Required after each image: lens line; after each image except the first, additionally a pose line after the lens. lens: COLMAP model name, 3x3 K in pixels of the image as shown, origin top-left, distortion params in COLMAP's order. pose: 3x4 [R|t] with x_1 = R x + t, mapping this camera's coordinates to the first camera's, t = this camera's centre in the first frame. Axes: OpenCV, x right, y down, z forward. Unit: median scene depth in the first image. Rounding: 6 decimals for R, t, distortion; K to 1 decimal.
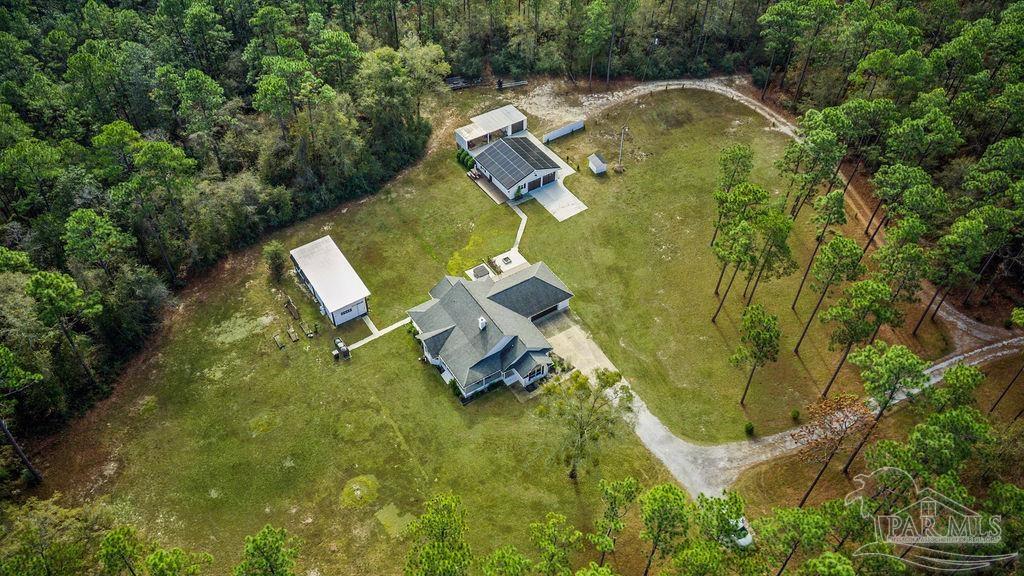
lens RADIAL K [[784.1, 0, 516.6], [0, 784.1, 287.5], [0, 0, 1]] dist [0.071751, -0.058023]
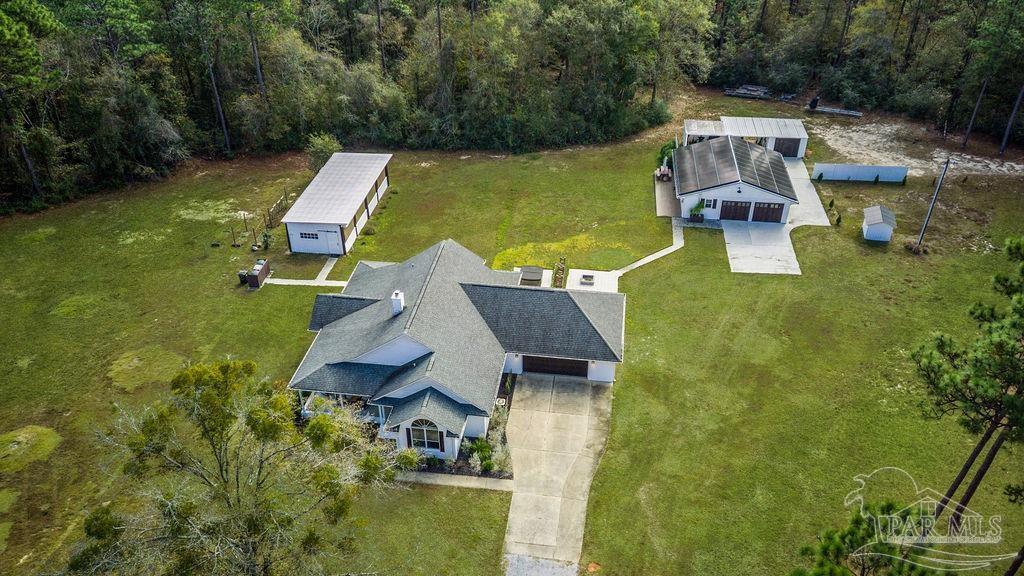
lens RADIAL K [[784.1, 0, 516.7], [0, 784.1, 286.5], [0, 0, 1]] dist [0.071751, -0.058023]
pose [[0.757299, 0.358167, -0.546090, 0.235114], [-0.464009, 0.883516, -0.063994, 0.025821], [0.459558, 0.301853, 0.835279, 0.481171]]
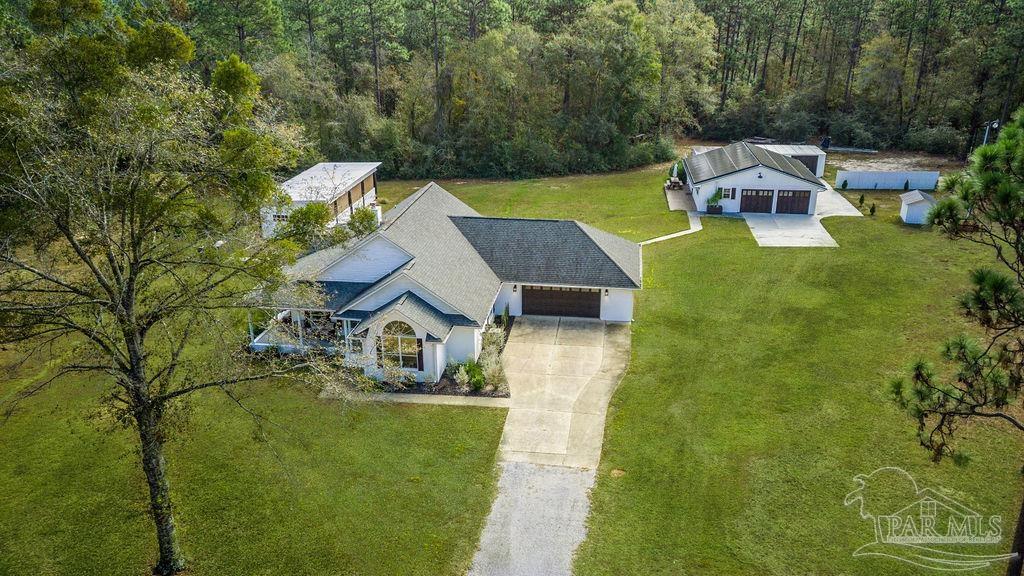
lens RADIAL K [[784.1, 0, 516.3], [0, 784.1, 289.1], [0, 0, 1]] dist [0.071751, -0.058023]
pose [[0.757132, 0.225085, -0.613260, 0.234448], [-0.464040, 0.846065, -0.262374, 0.125356], [0.459801, 0.483229, 0.745032, 0.584484]]
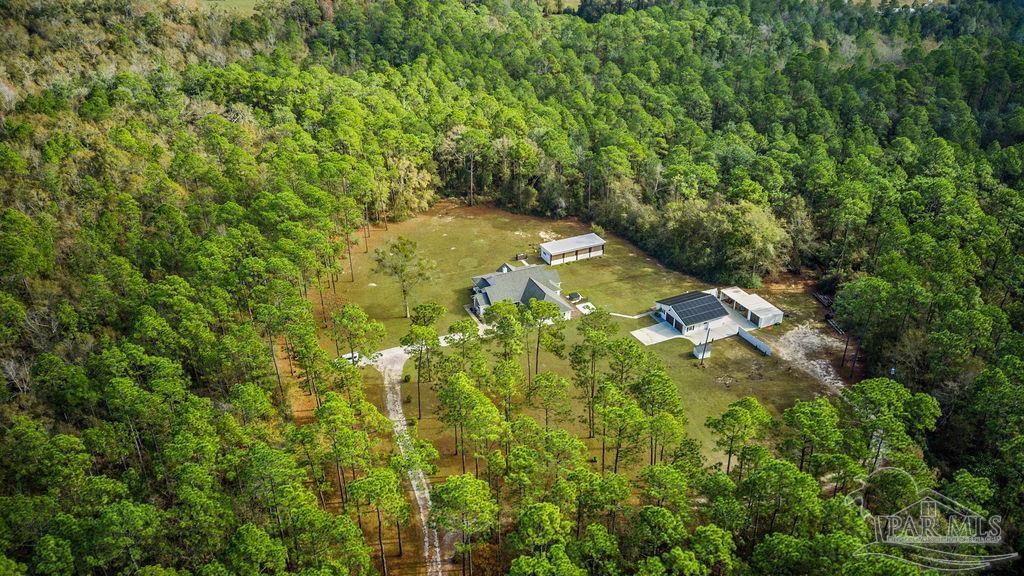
lens RADIAL K [[784.1, 0, 516.5], [0, 784.1, 283.5], [0, 0, 1]] dist [0.071751, -0.058023]
pose [[-0.146852, 0.466995, -0.871980, 1.104764], [-0.707161, 0.566819, 0.422658, -0.514844], [0.691634, 0.678699, 0.247002, 0.507877]]
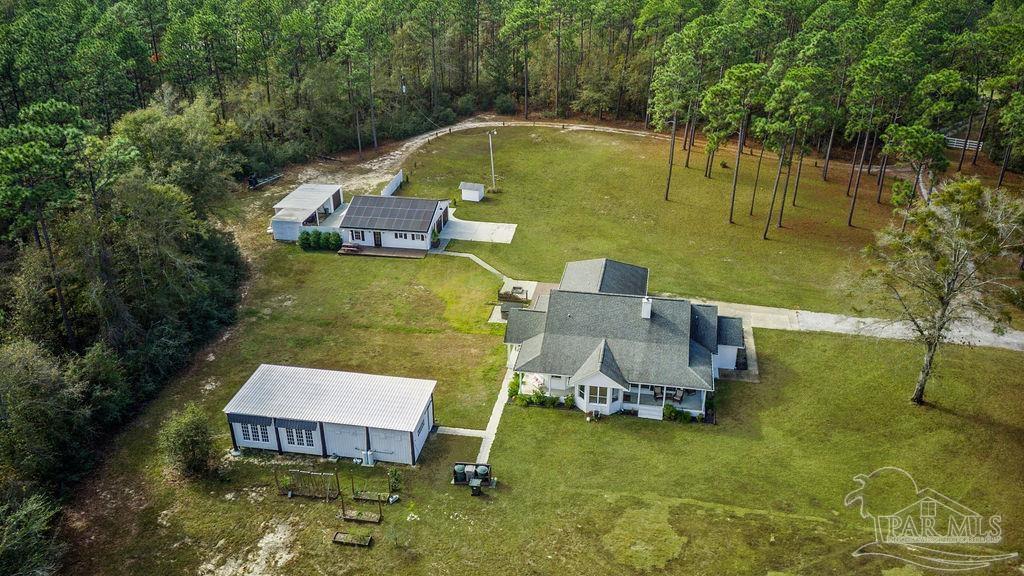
lens RADIAL K [[784.1, 0, 519.1], [0, 784.1, 292.9], [0, 0, 1]] dist [0.071751, -0.058023]
pose [[0.686841, -0.340968, 0.641865, -0.414362], [0.528987, 0.840137, -0.119761, 0.045610], [-0.498420, 0.421795, 0.757408, 0.453743]]
